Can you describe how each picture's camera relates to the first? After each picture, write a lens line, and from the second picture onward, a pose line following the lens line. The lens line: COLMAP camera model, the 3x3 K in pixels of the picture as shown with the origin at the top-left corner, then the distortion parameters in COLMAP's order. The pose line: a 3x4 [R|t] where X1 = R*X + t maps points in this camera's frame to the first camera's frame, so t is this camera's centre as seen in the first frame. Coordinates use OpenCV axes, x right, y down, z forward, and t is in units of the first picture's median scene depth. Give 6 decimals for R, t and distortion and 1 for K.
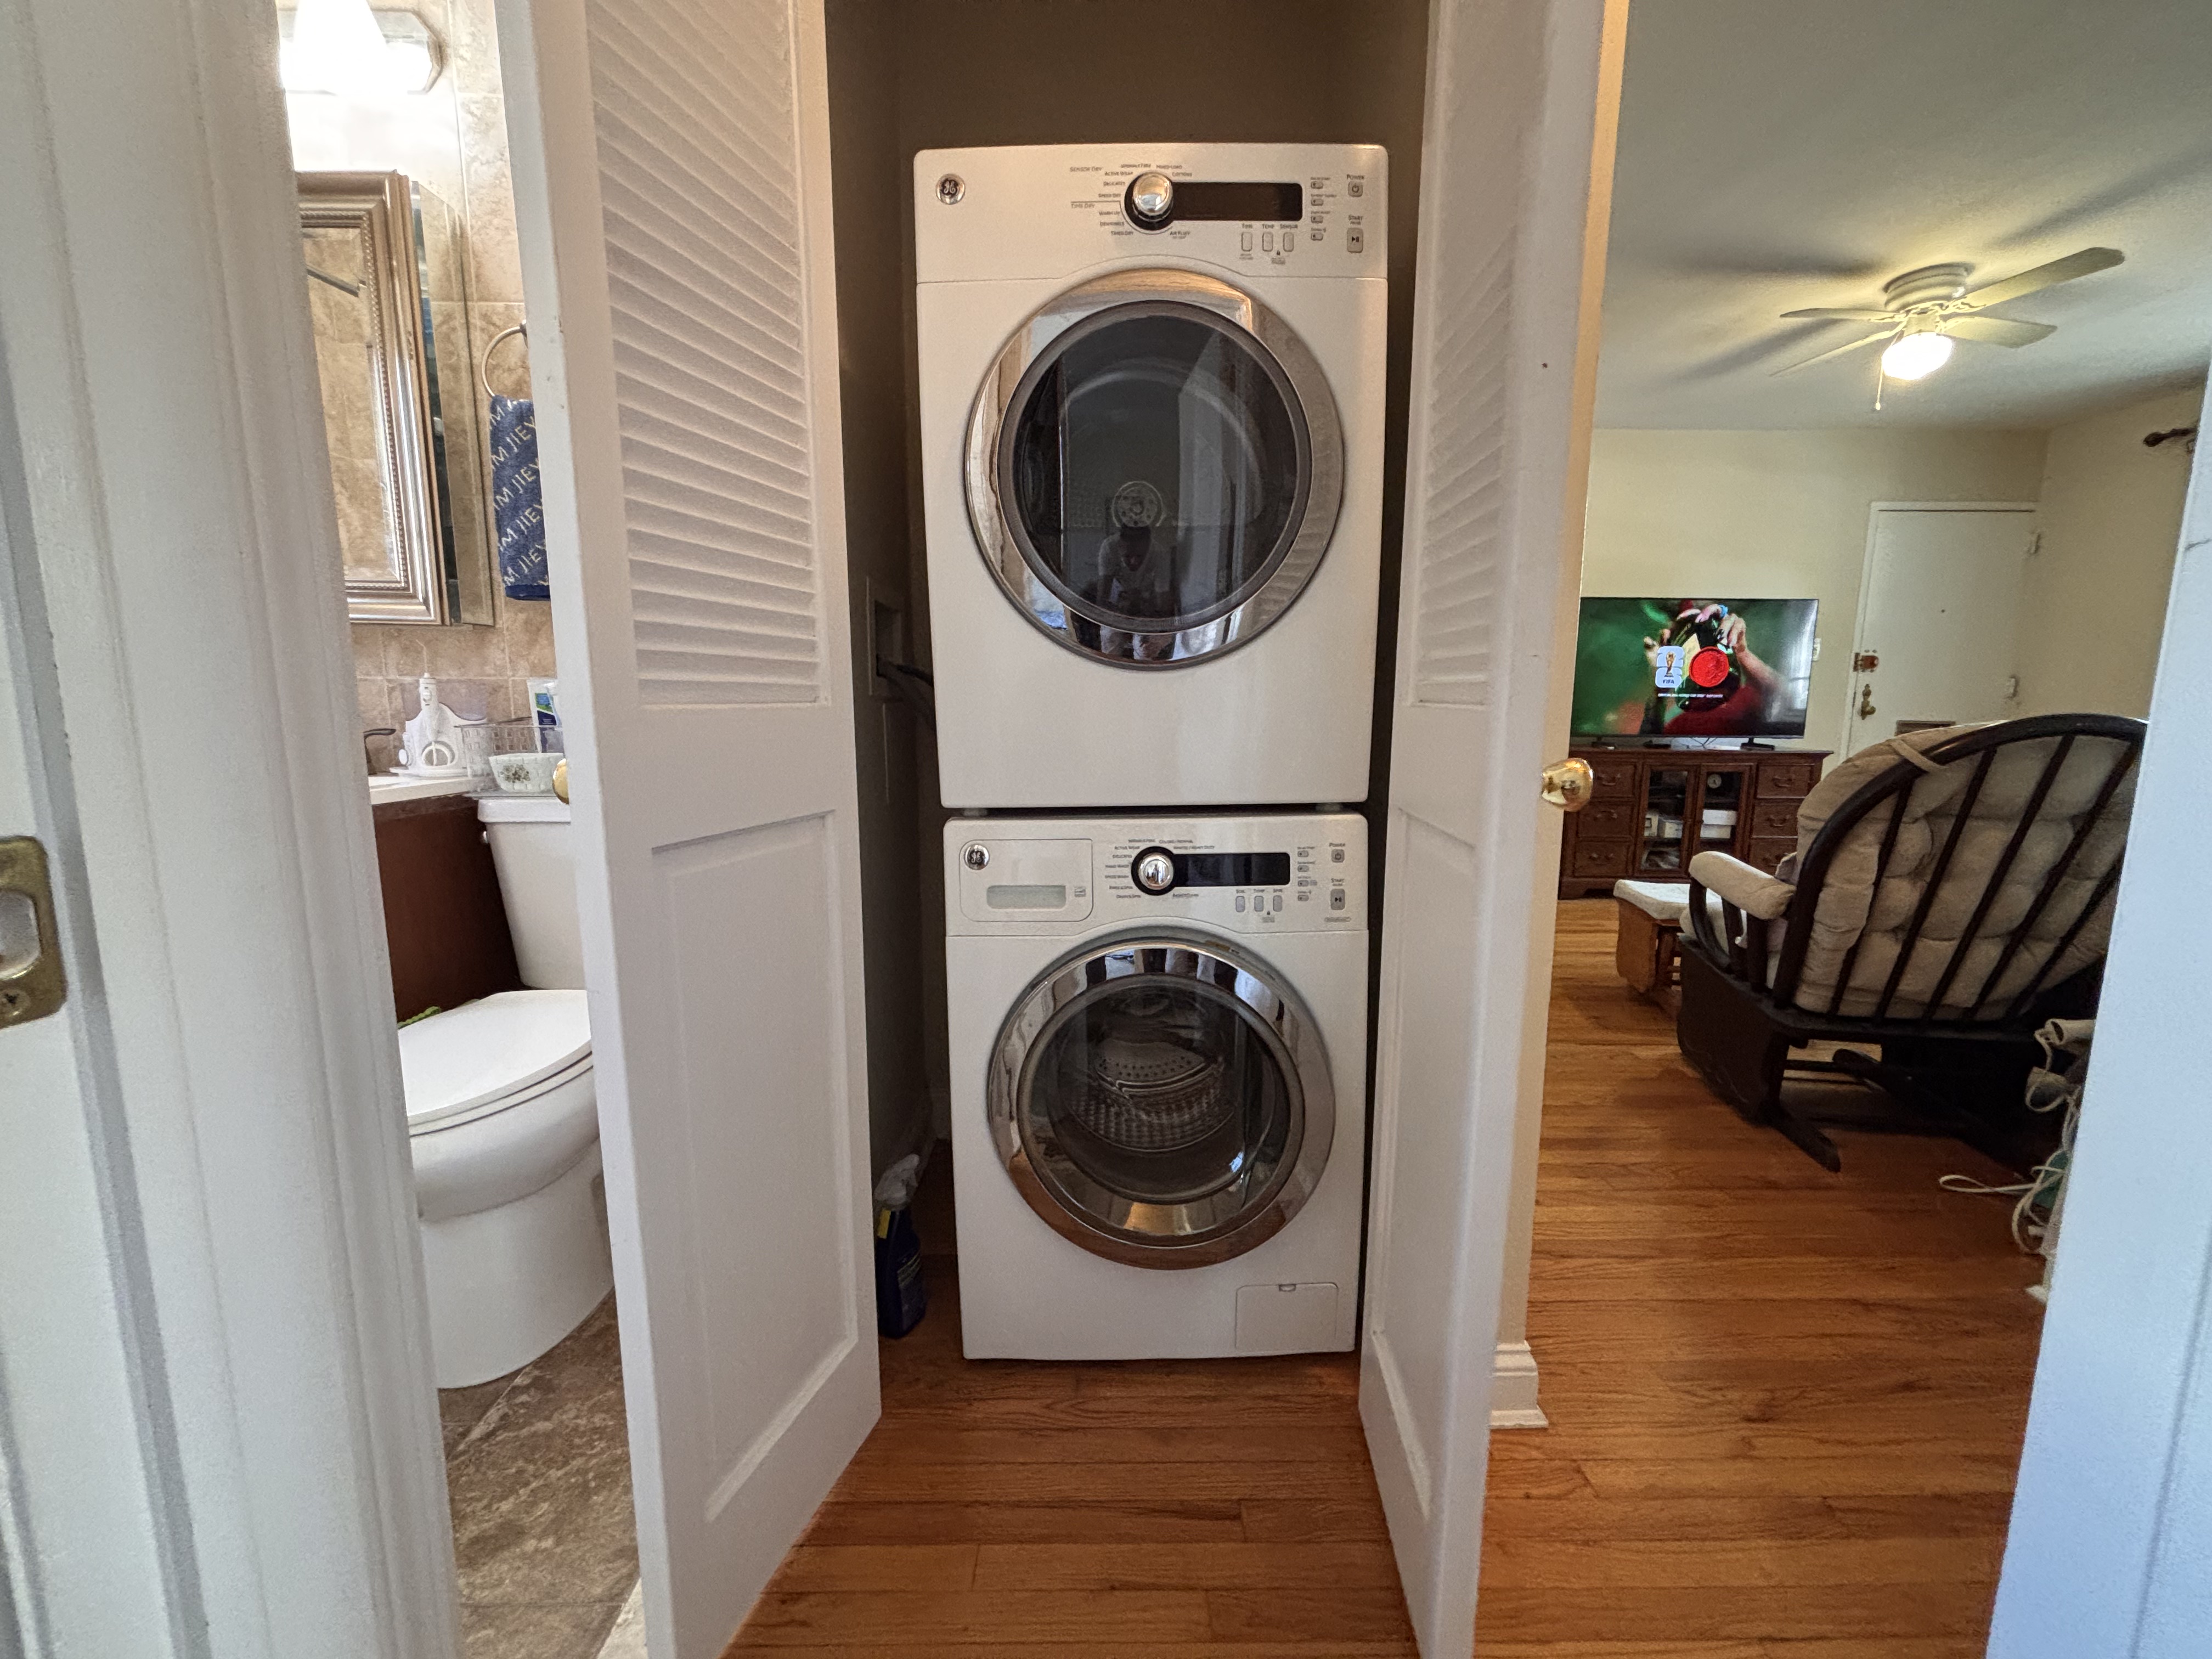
lens RADIAL K [[898.3, 0, 1110.9], [0, 898.3, 827.7], [0, 0, 1]] dist [0.000996, -0.000489]
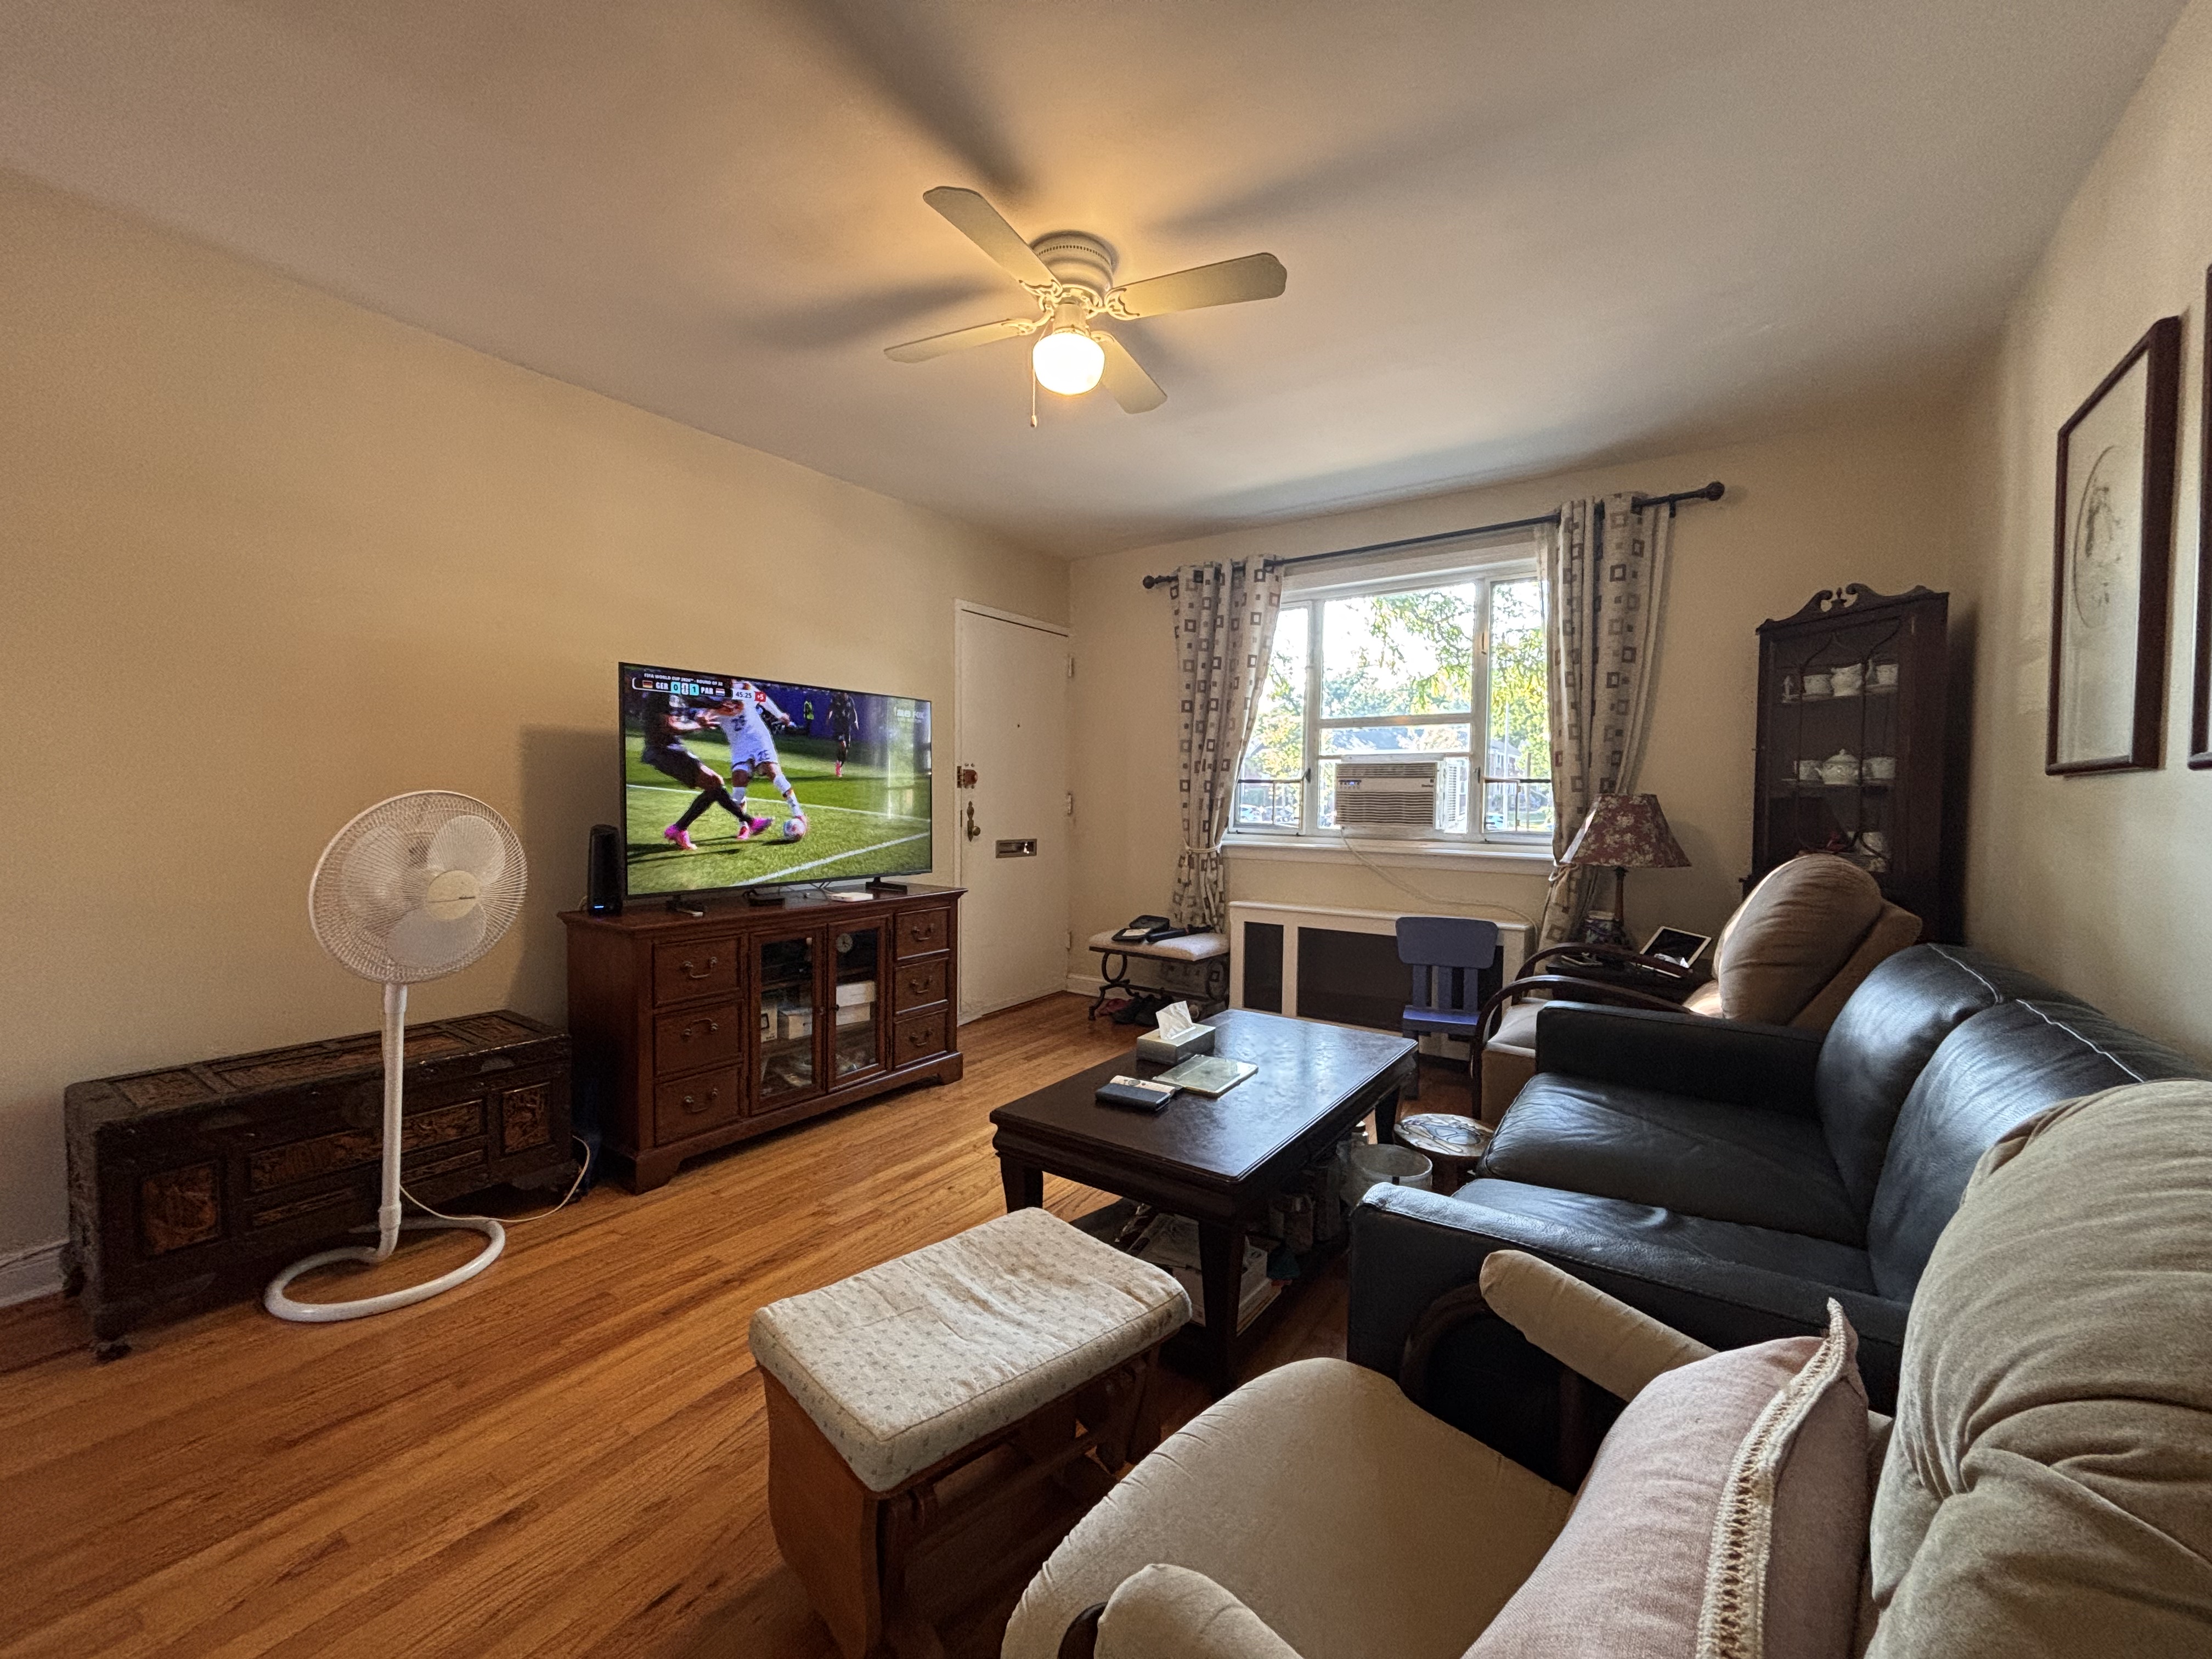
lens RADIAL K [[898.3, 0, 1121.2], [0, 898.3, 828.1], [0, 0, 1]] dist [0.000996, -0.000489]
pose [[0.577045, -0.029491, 0.816179, 0.236528], [0.112063, 0.992755, -0.043358, -0.090512], [-0.808987, 0.116483, 0.576169, 0.428933]]
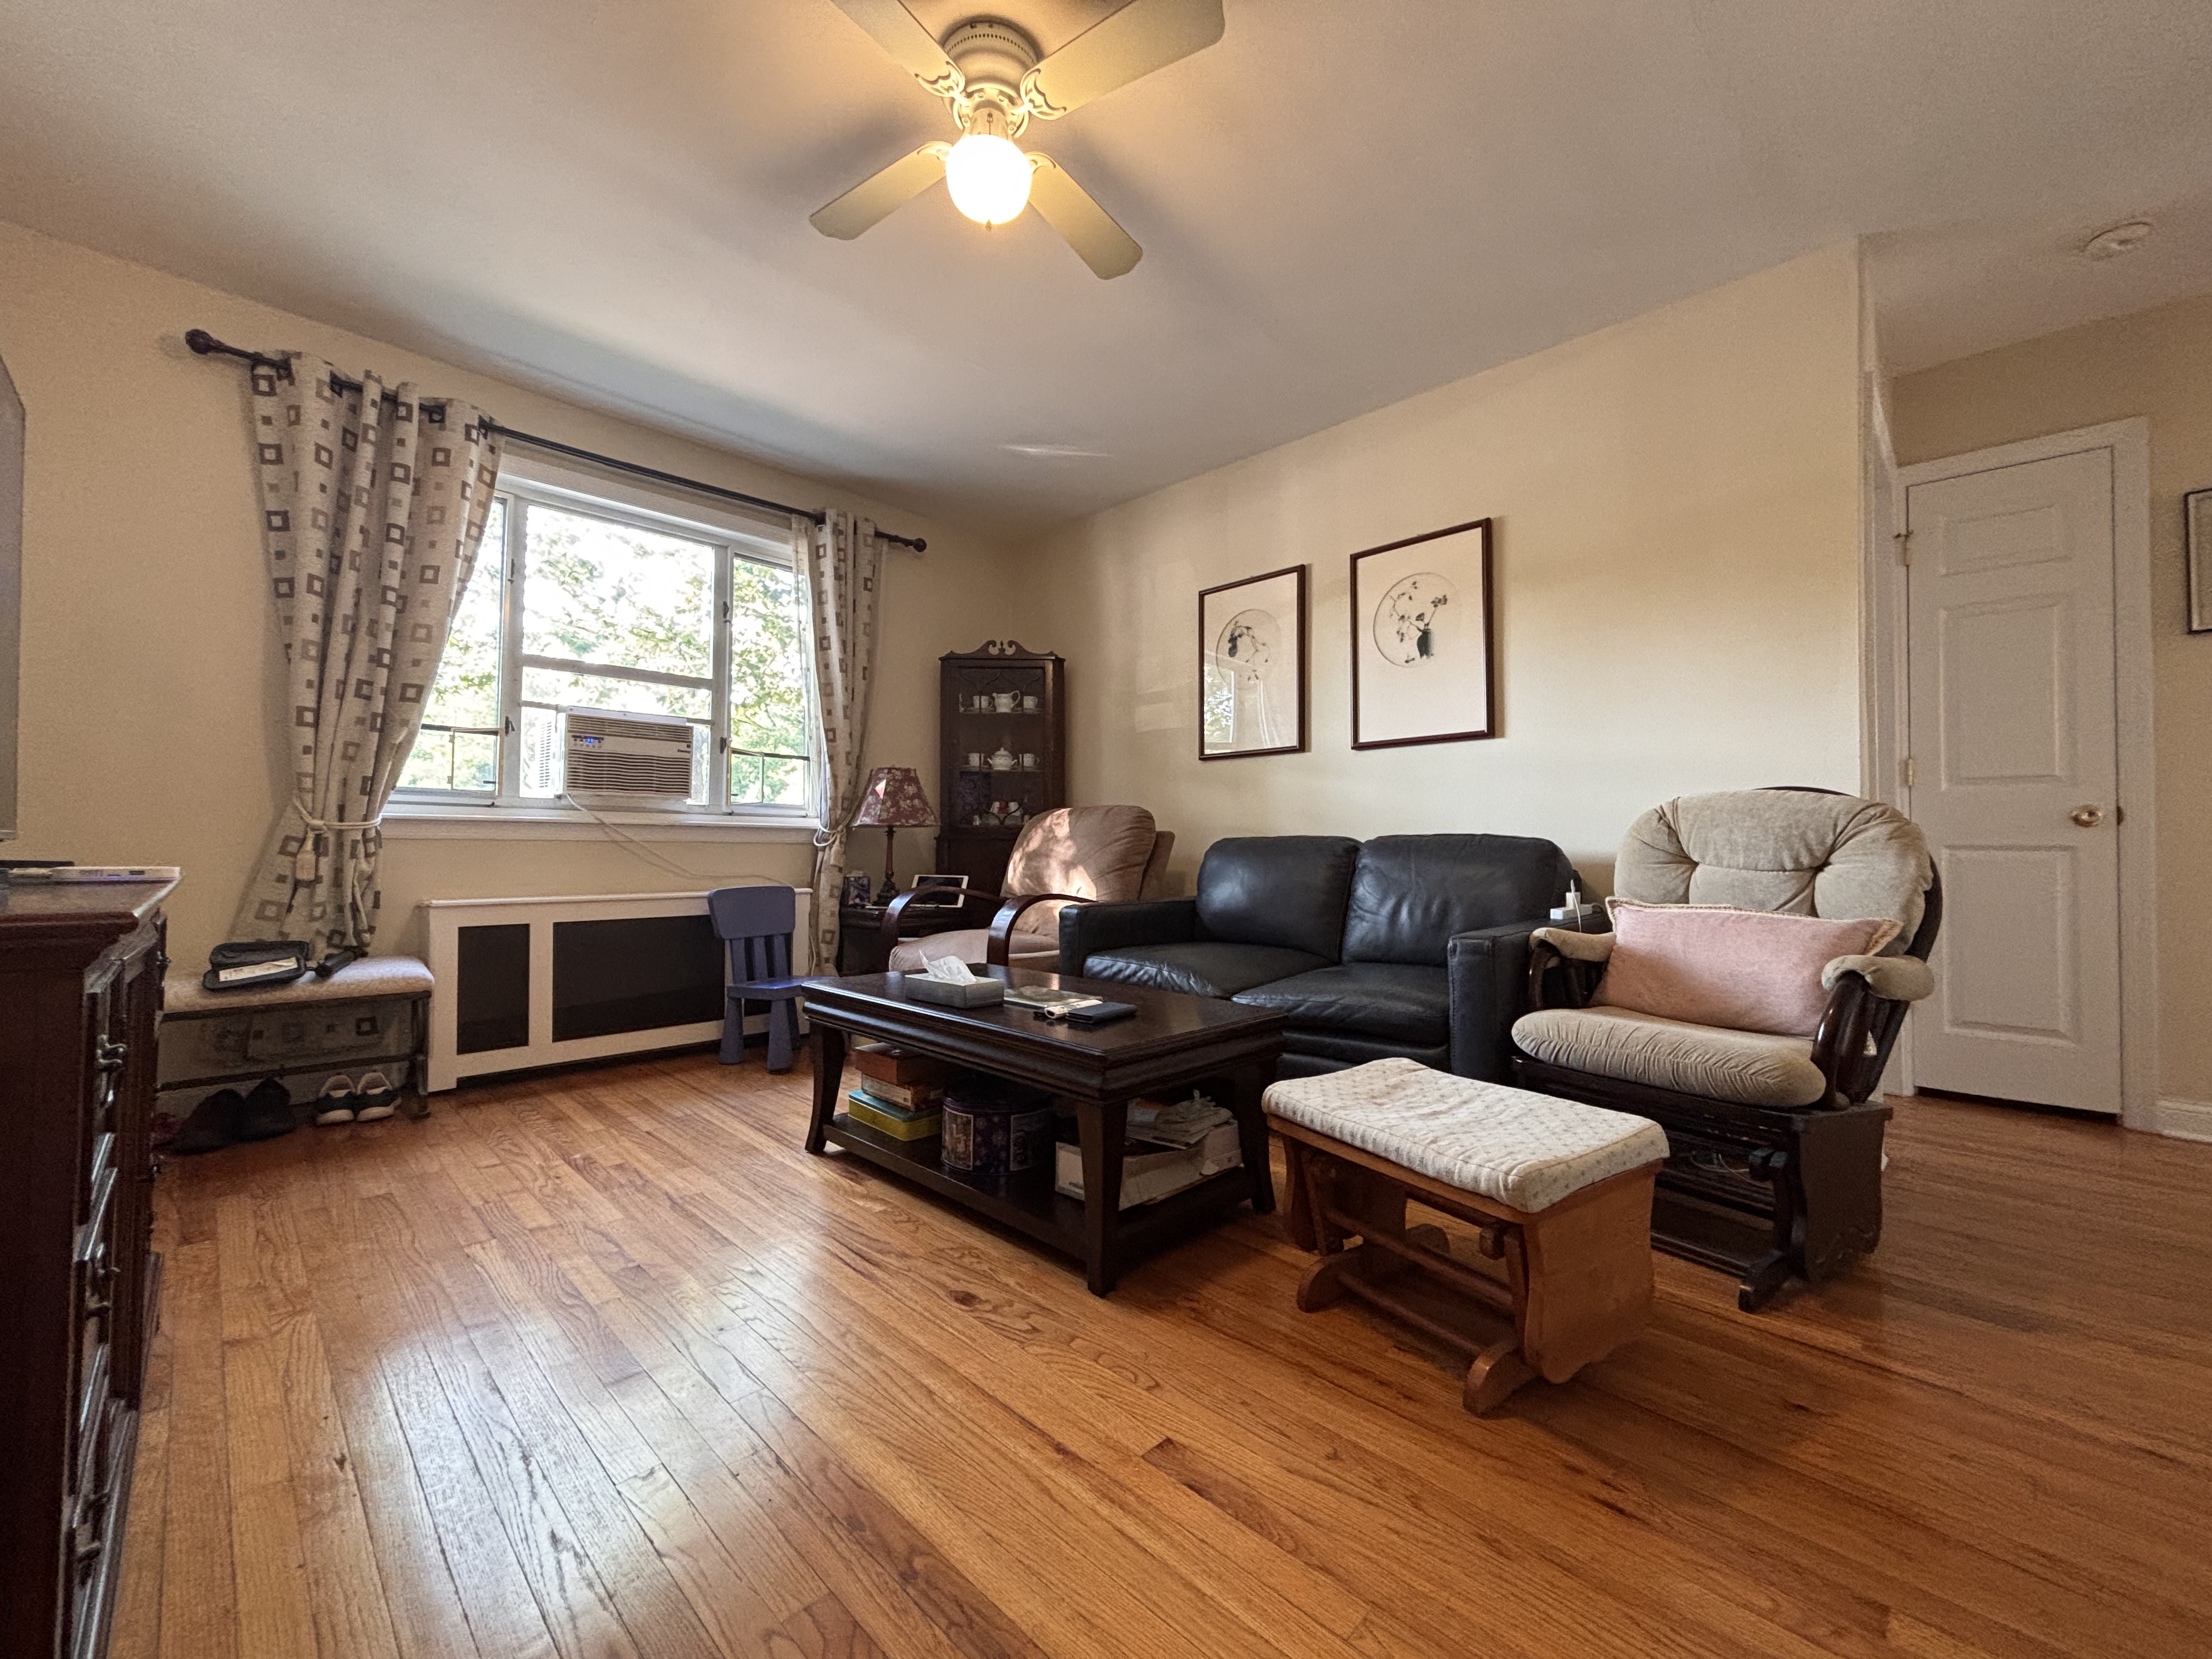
lens RADIAL K [[898.3, 0, 1106.7], [0, 898.3, 827.1], [0, 0, 1]] dist [0.000996, -0.000489]
pose [[-0.708422, 0.006683, 0.705757, 0.301157], [0.092411, 0.992225, 0.083364, -0.101964], [-0.699713, 0.124277, -0.703532, 1.033345]]
